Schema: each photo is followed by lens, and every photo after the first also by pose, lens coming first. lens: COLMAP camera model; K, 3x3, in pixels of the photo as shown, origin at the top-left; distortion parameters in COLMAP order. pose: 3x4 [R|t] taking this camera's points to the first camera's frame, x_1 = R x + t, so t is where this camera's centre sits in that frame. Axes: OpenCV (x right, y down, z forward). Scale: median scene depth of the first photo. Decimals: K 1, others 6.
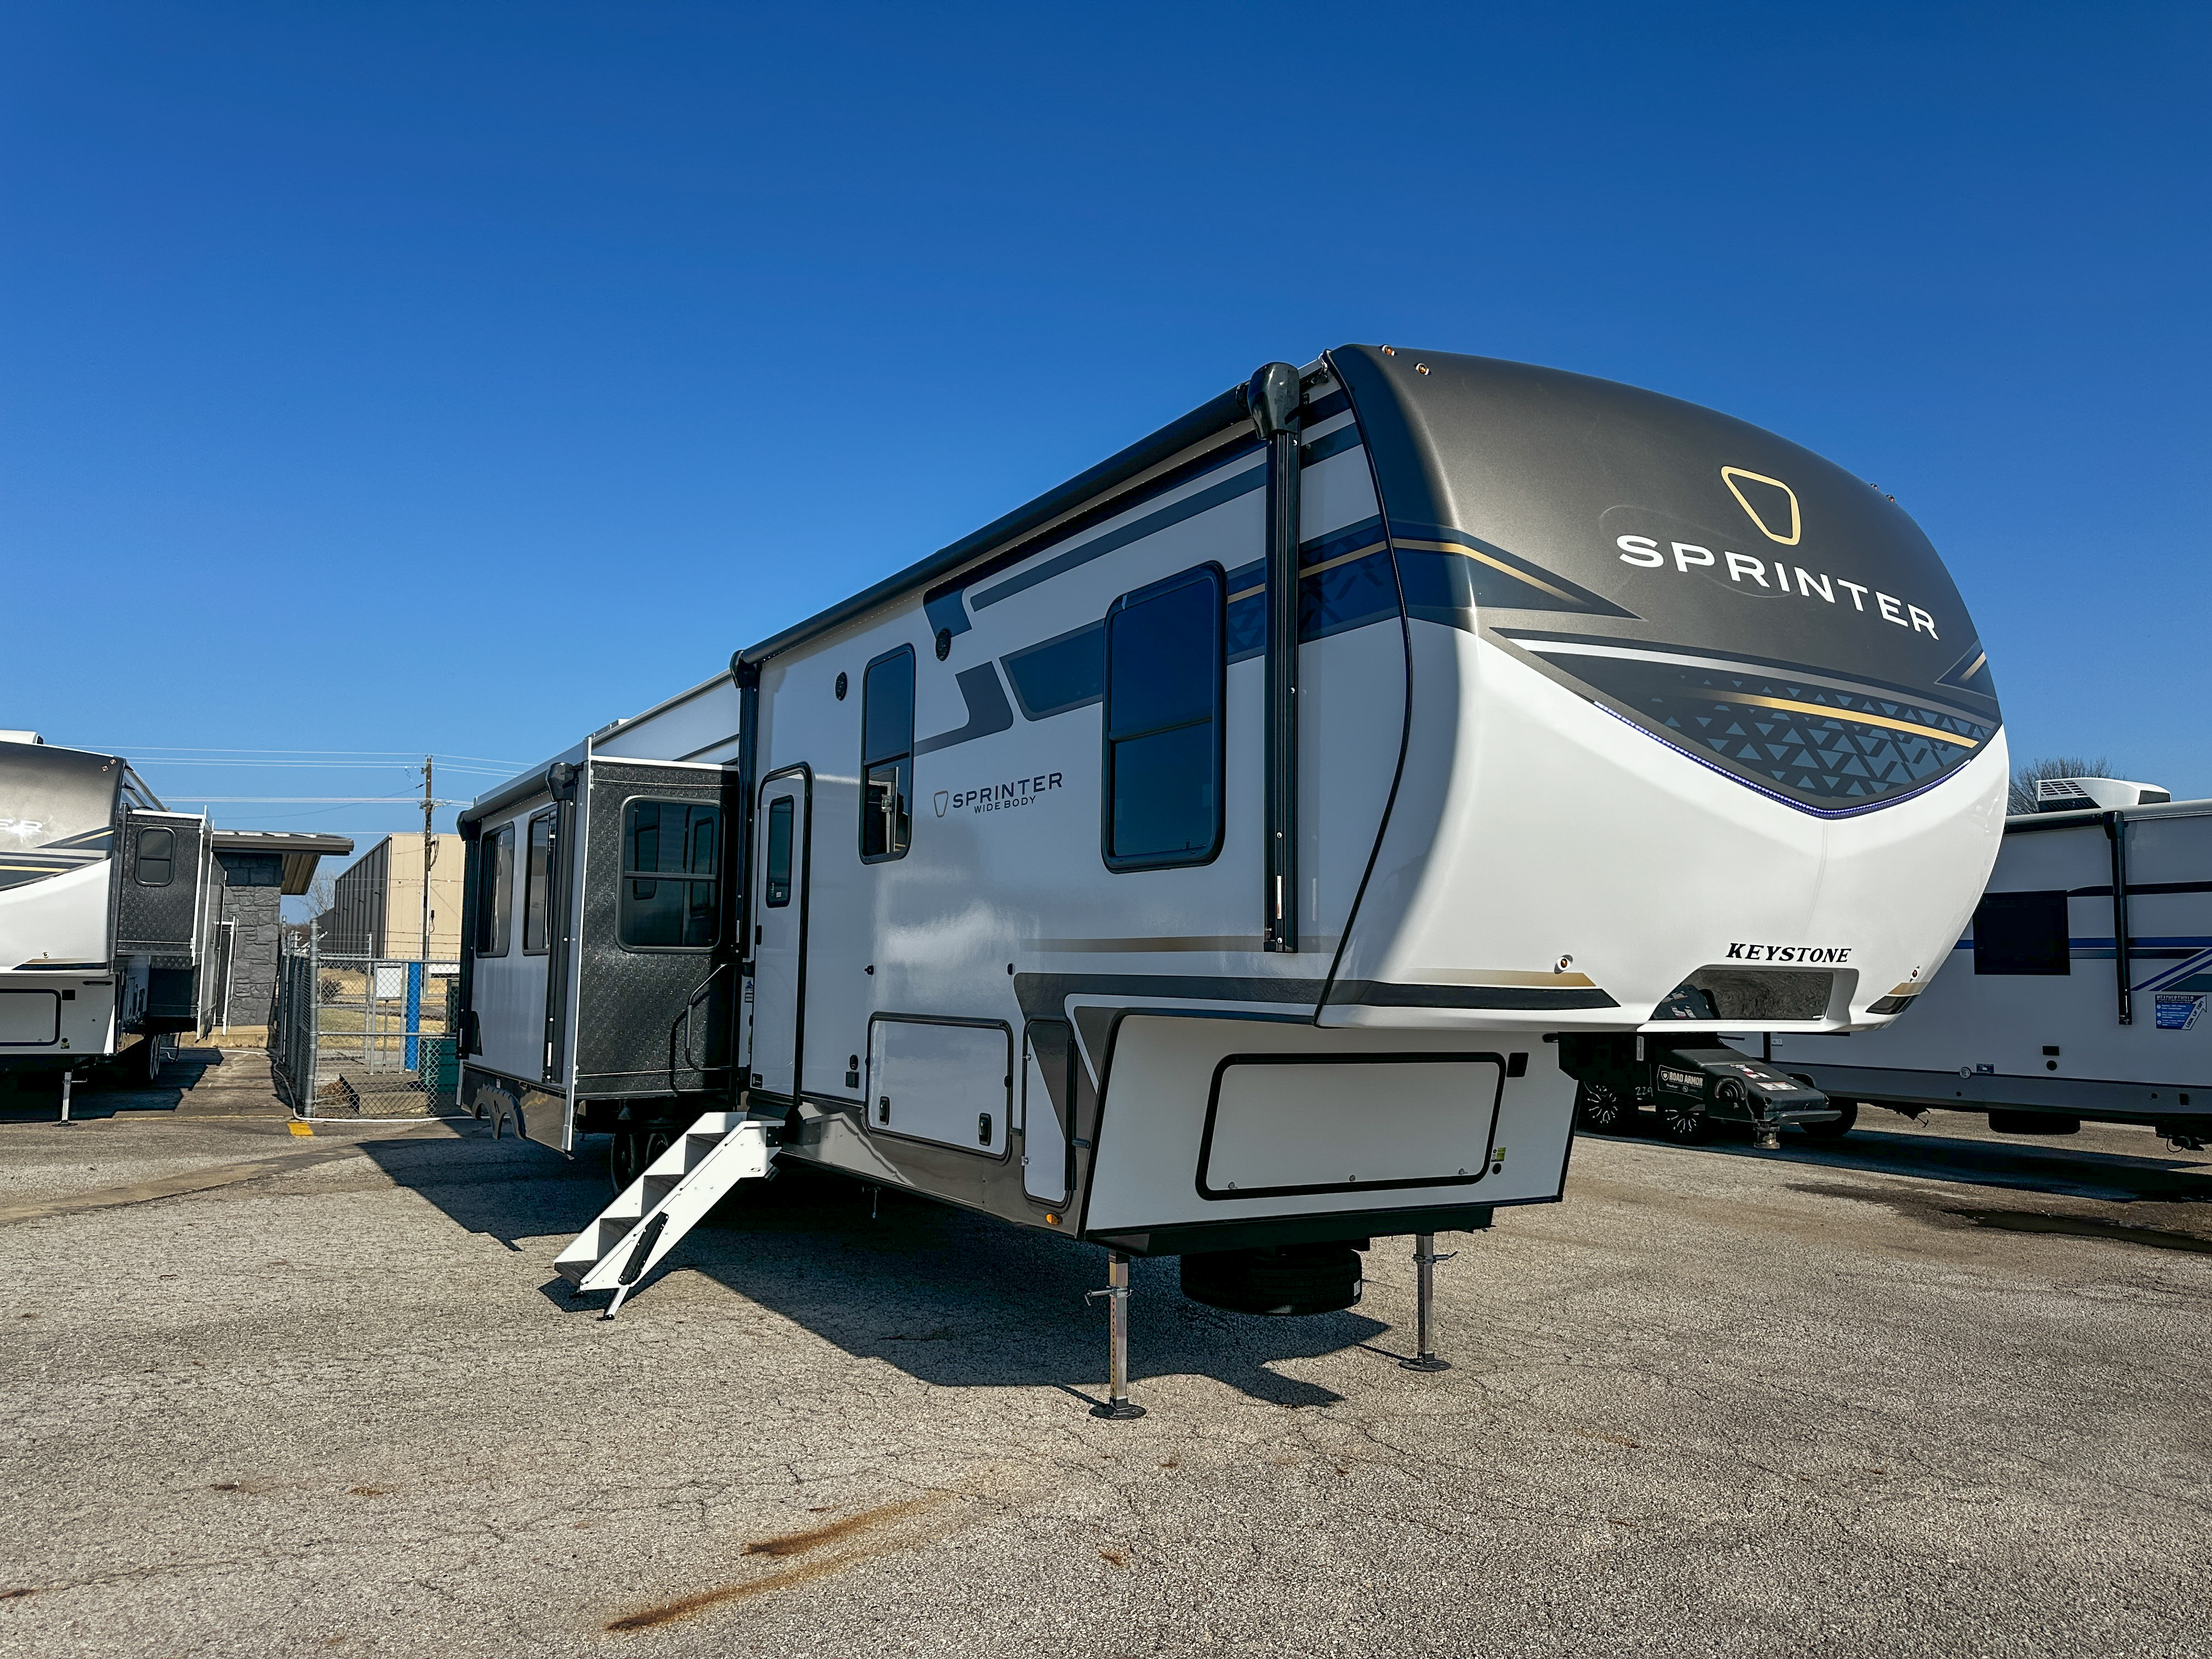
lens RADIAL K [[1558.7, 0, 1106.4], [0, 1558.7, 837.0], [0, 0, 1]] dist [0.115808, -0.150539]
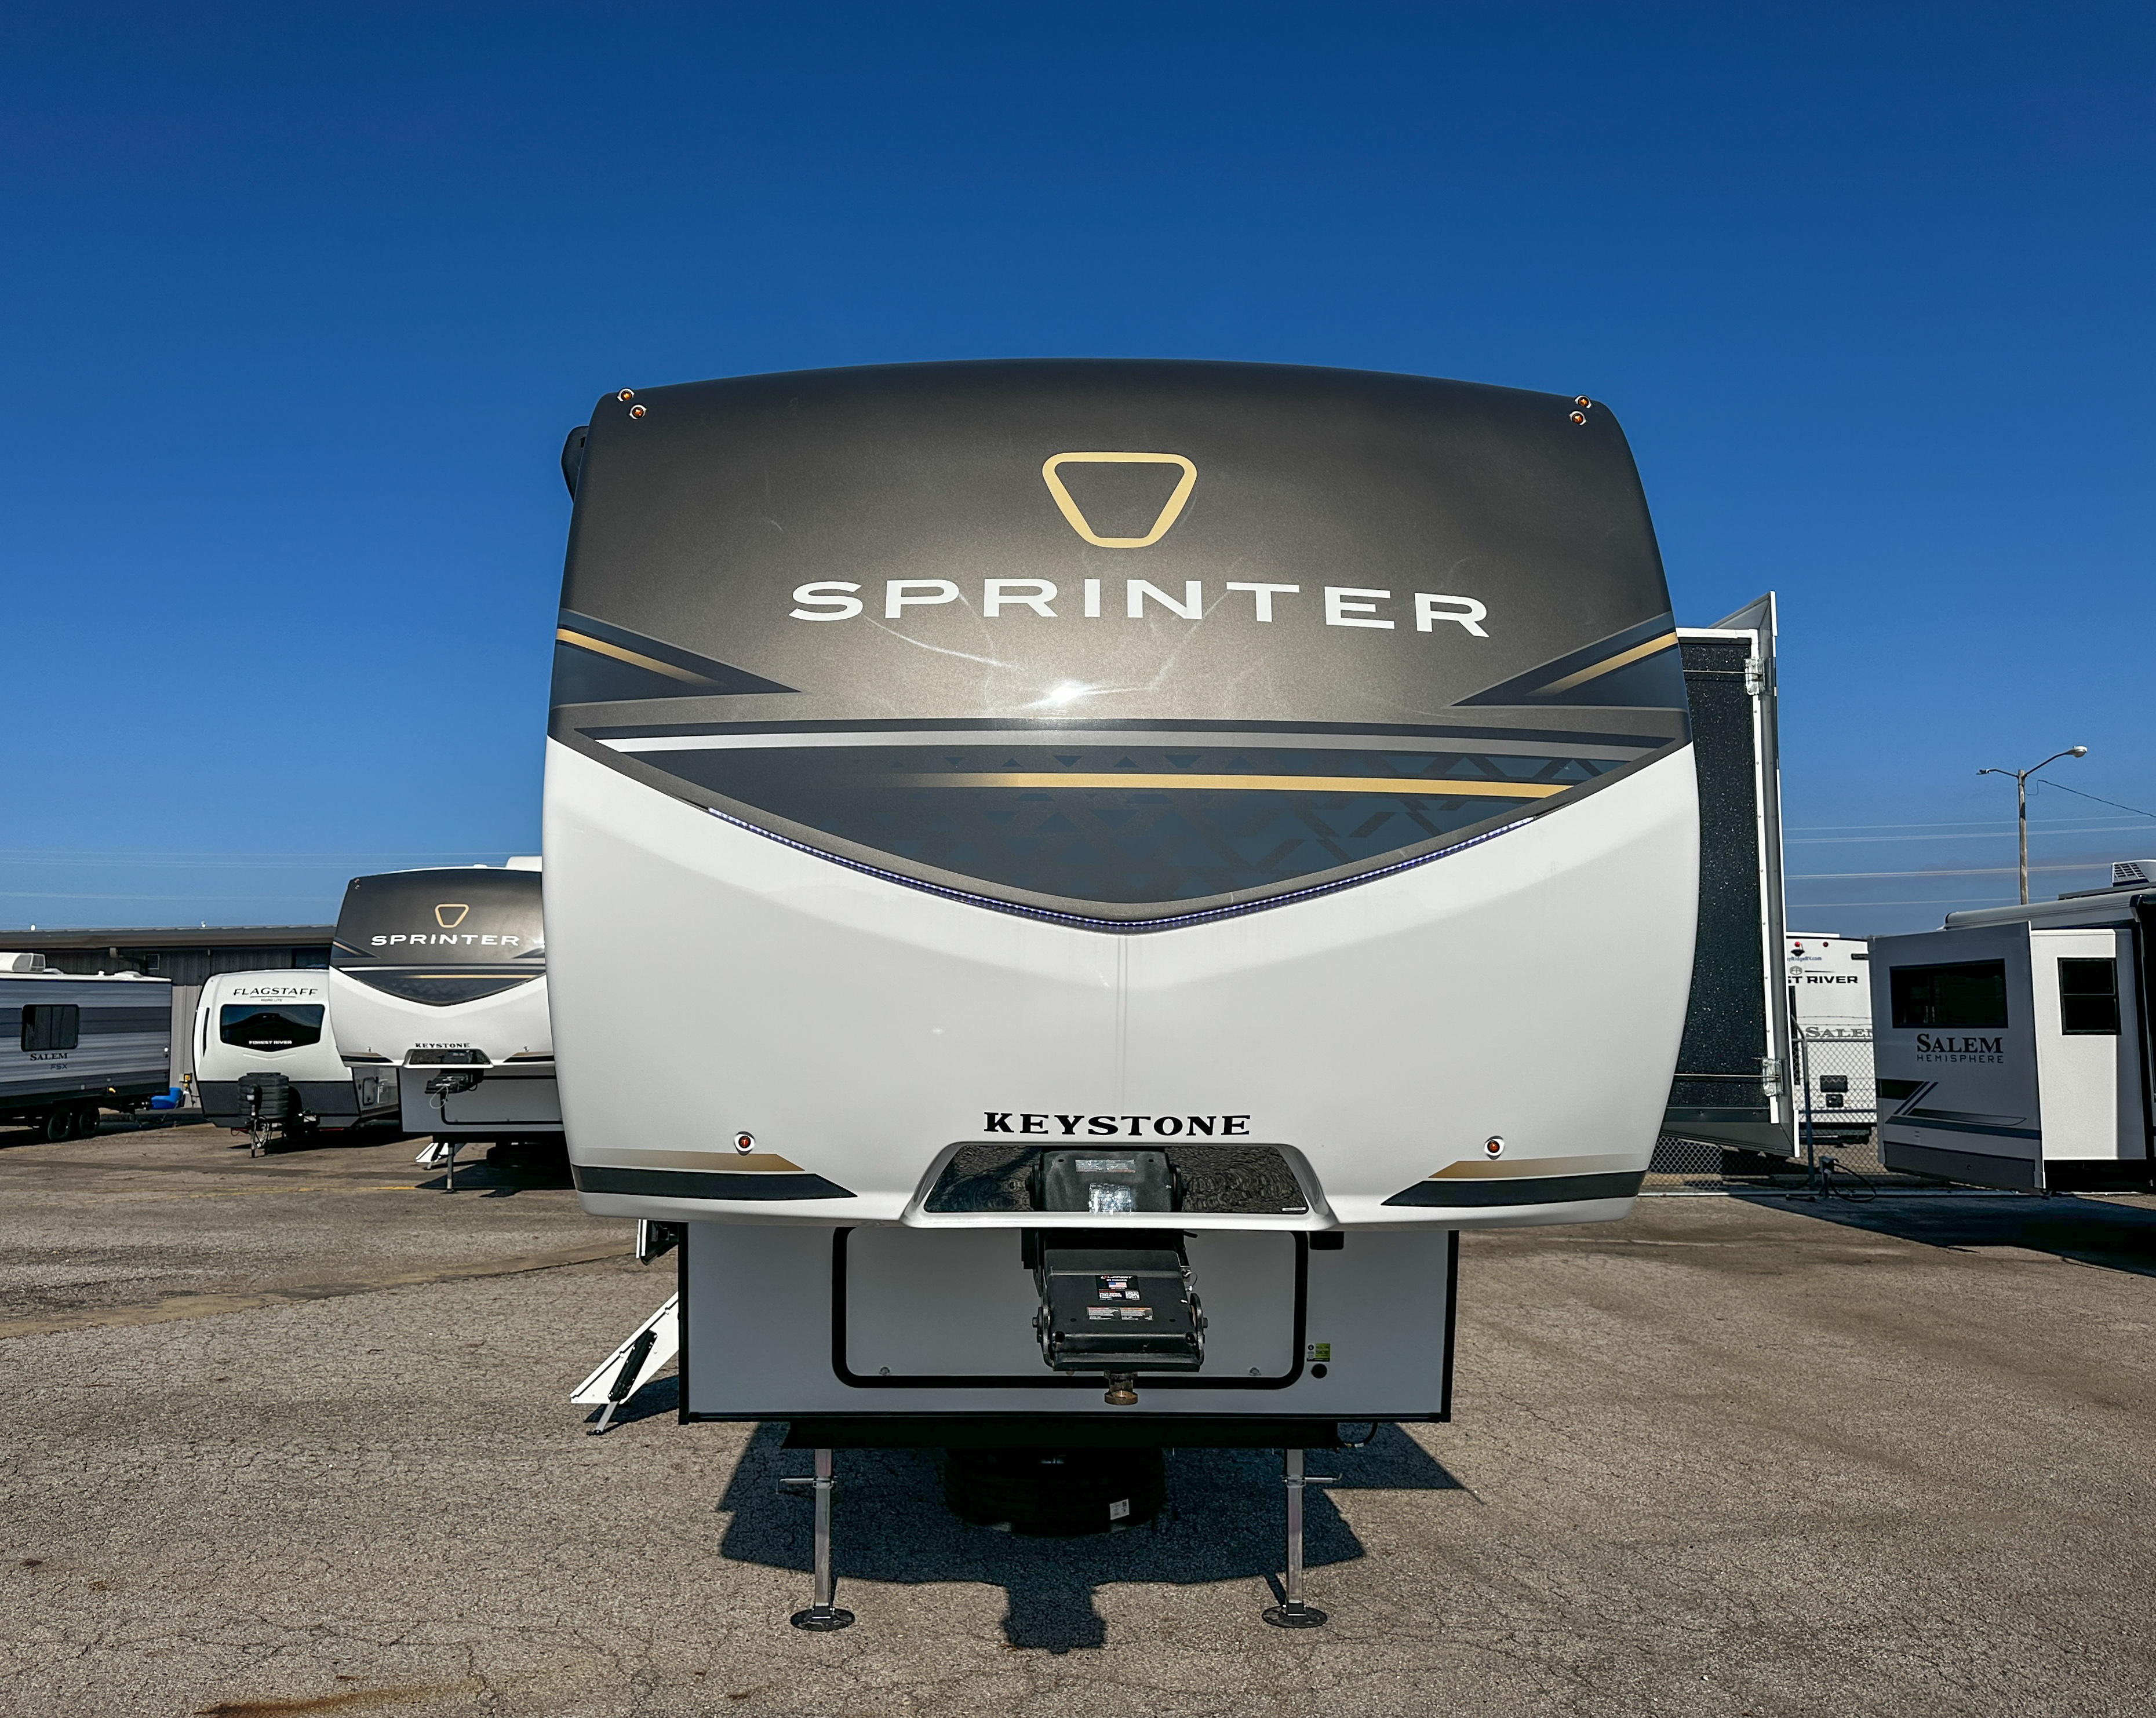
lens RADIAL K [[1665.9, 0, 934.1], [0, 1665.9, 864.6], [0, 0, 1]] dist [0.093929, -0.092723]
pose [[0.855607, -0.064541, -0.513586, 0.702838], [0.057596, 0.997905, -0.029451, -0.023396], [0.514411, -0.004382, 0.857533, 0.294466]]
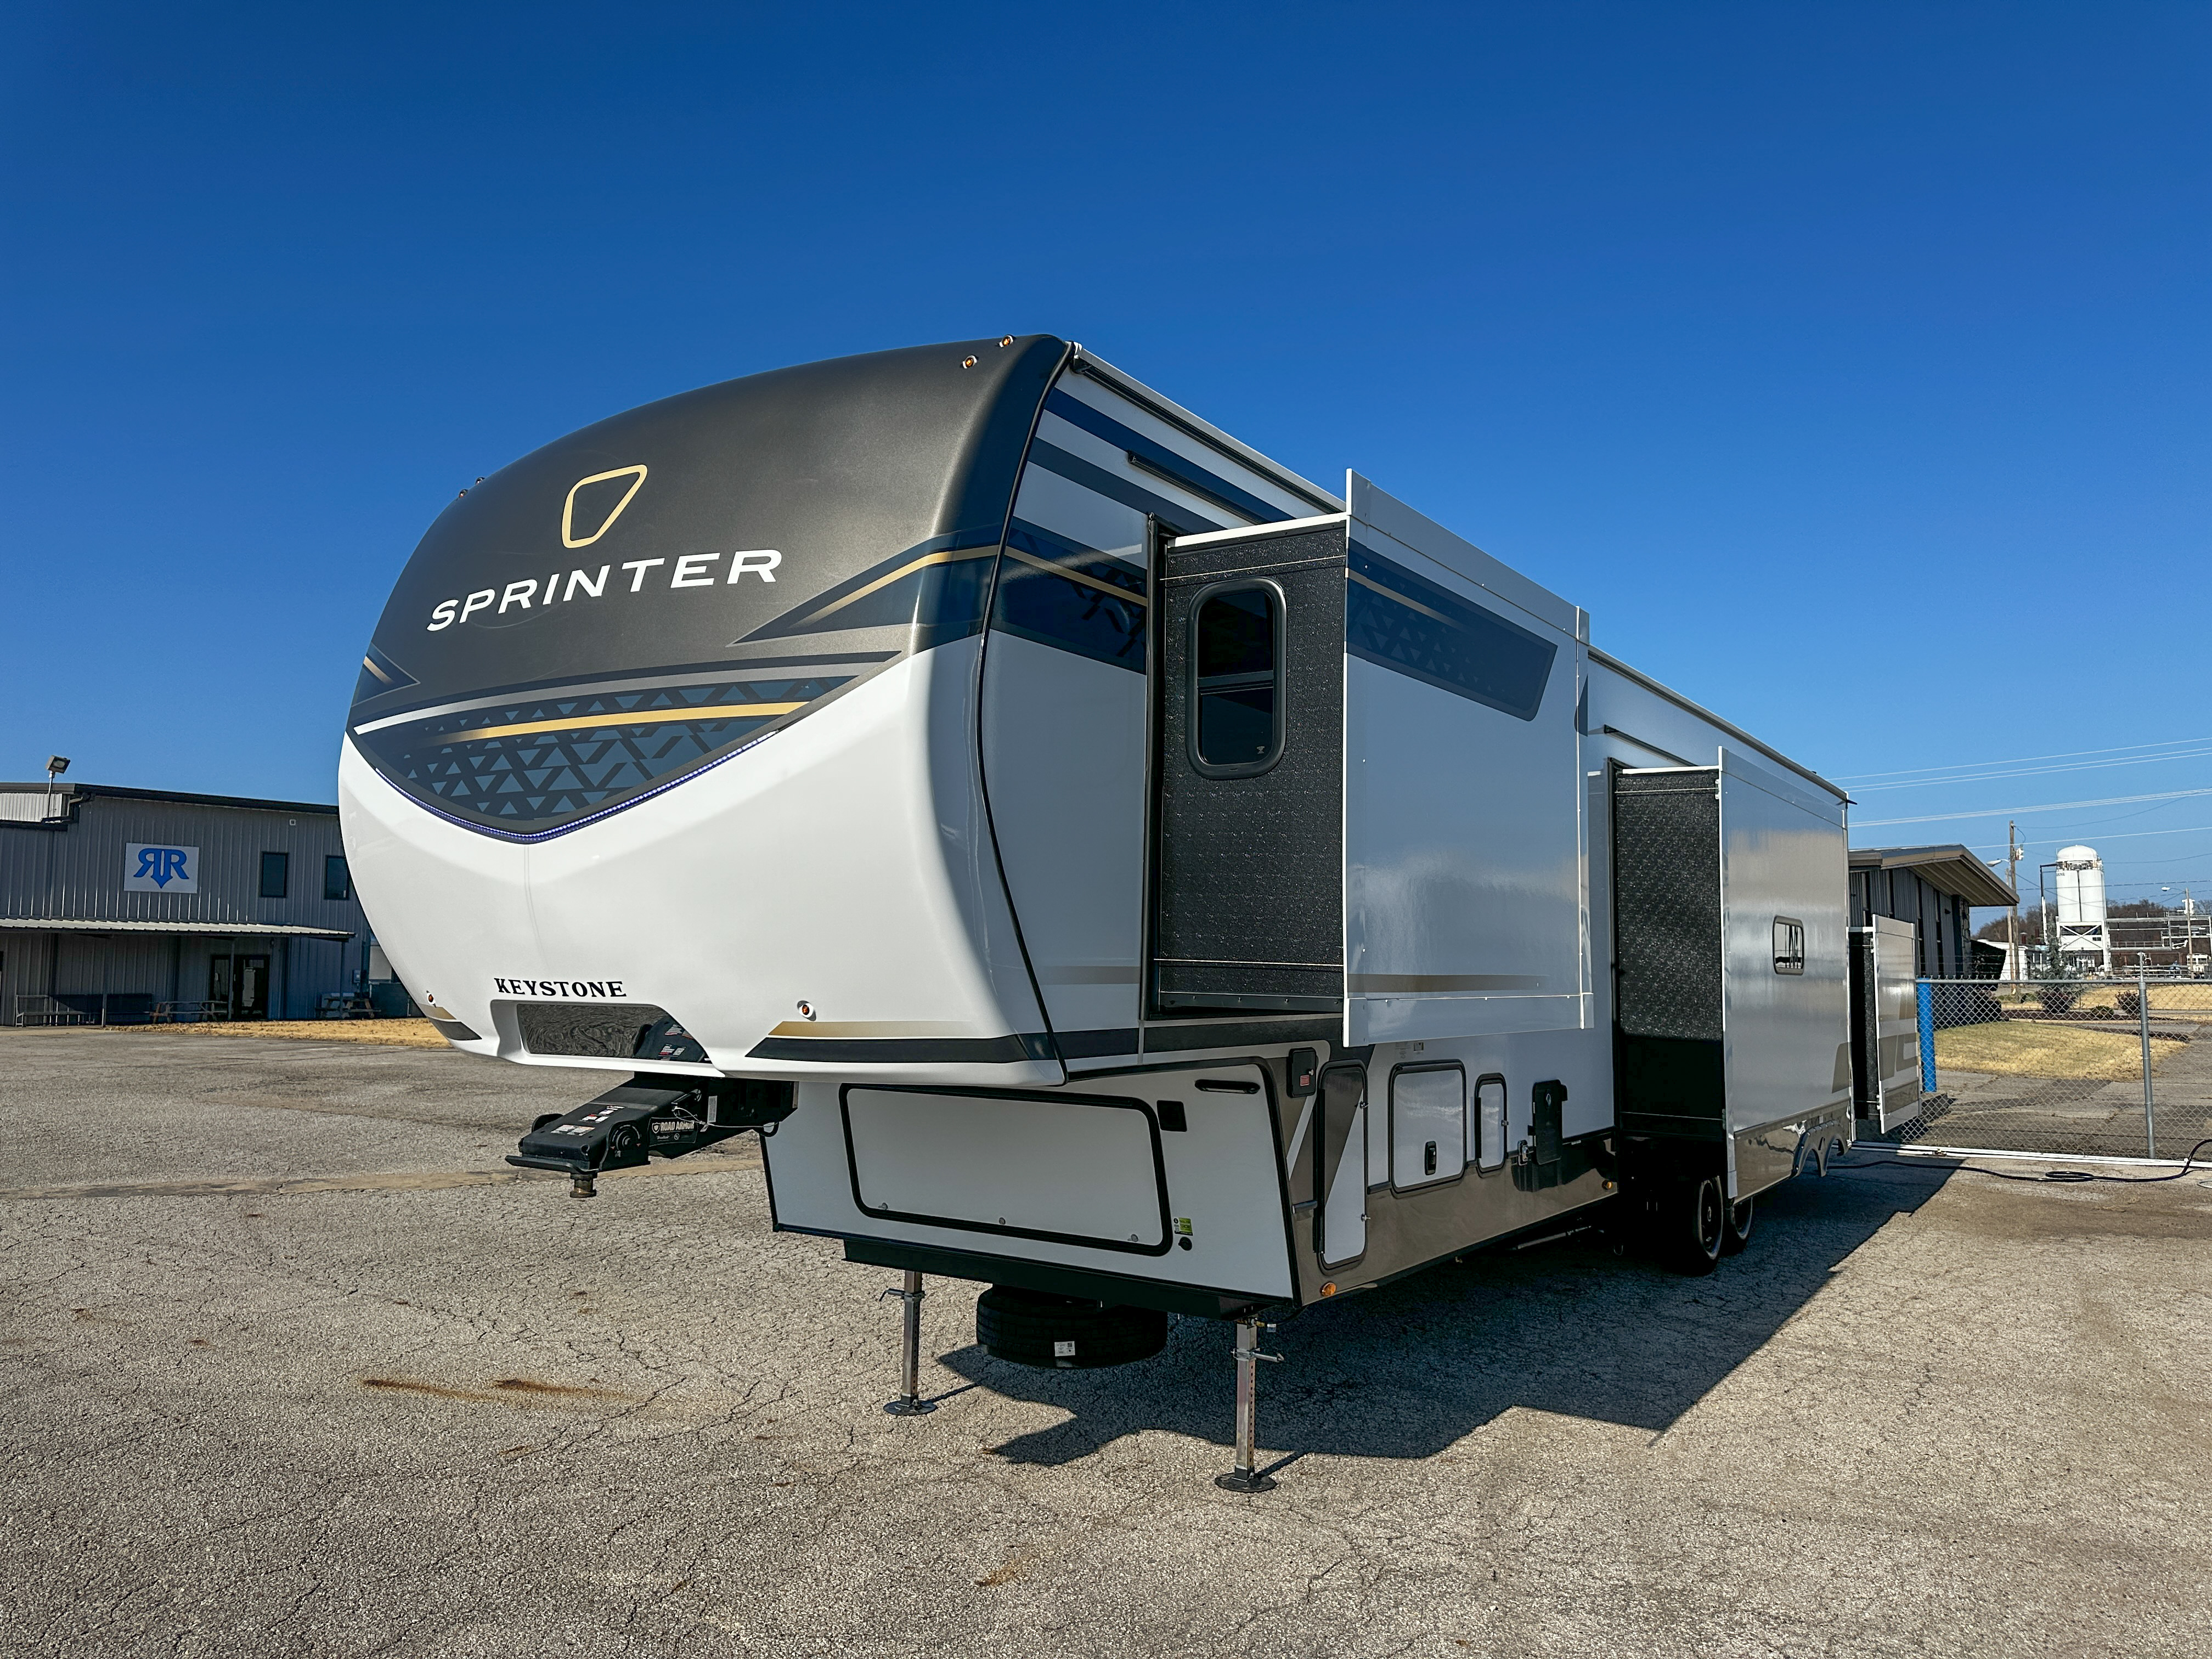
lens RADIAL K [[1568.3, 0, 1075.2], [0, 1568.3, 829.1], [0, 0, 1]] dist [0.124079, -0.134581]
pose [[0.388488, -0.086535, -0.917381, 1.323938], [0.079373, 0.995023, -0.060246, 0.057049], [0.918029, -0.049410, 0.393423, 0.853851]]
